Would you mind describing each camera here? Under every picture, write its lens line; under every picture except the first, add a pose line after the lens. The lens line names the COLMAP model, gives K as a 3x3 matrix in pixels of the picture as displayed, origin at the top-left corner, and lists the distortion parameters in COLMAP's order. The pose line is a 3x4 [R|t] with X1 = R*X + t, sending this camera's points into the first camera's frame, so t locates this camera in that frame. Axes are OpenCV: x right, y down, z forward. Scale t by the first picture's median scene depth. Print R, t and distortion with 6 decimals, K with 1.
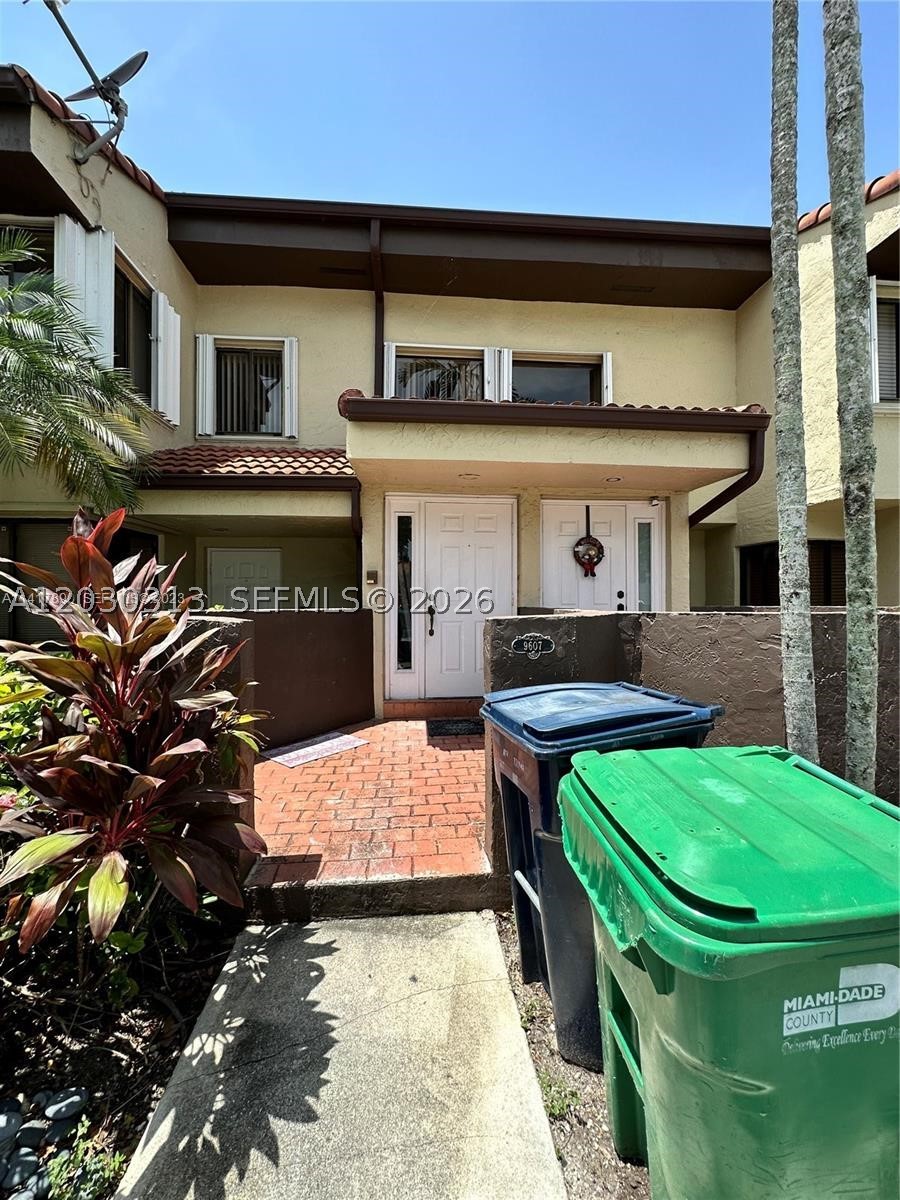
lens RADIAL K [[480.6, 0, 451.7], [0, 480.6, 591.3], [0, 0, 1]] dist [-0.002065, 0.000240]
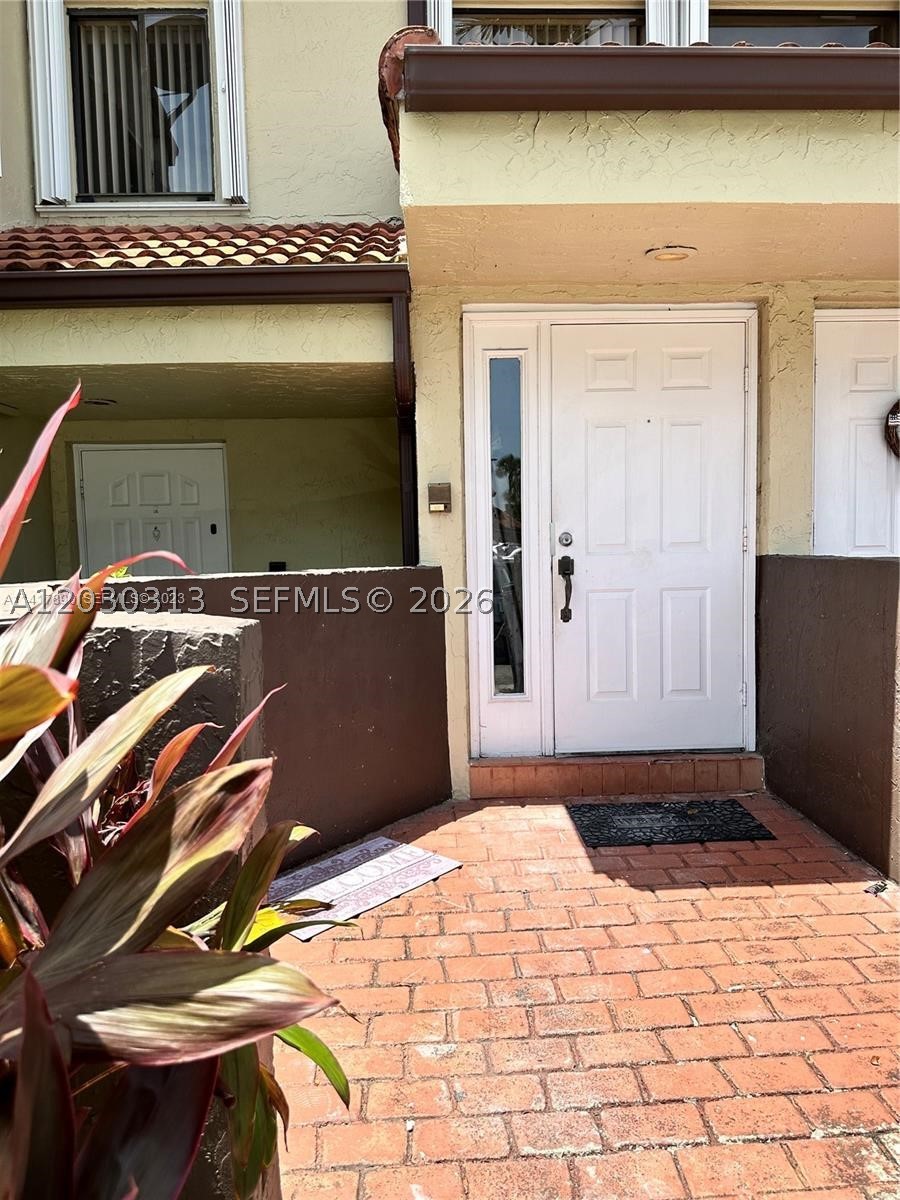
lens RADIAL K [[850.9, 0, 453.3], [0, 850.9, 592.4], [0, 0, 1]] dist [0.048259, -0.068935]
pose [[0.998650, -0.020236, -0.047837, -0.116505], [0.024073, 0.996419, 0.081054, -0.004508], [0.046025, -0.082097, 0.995561, 0.192741]]
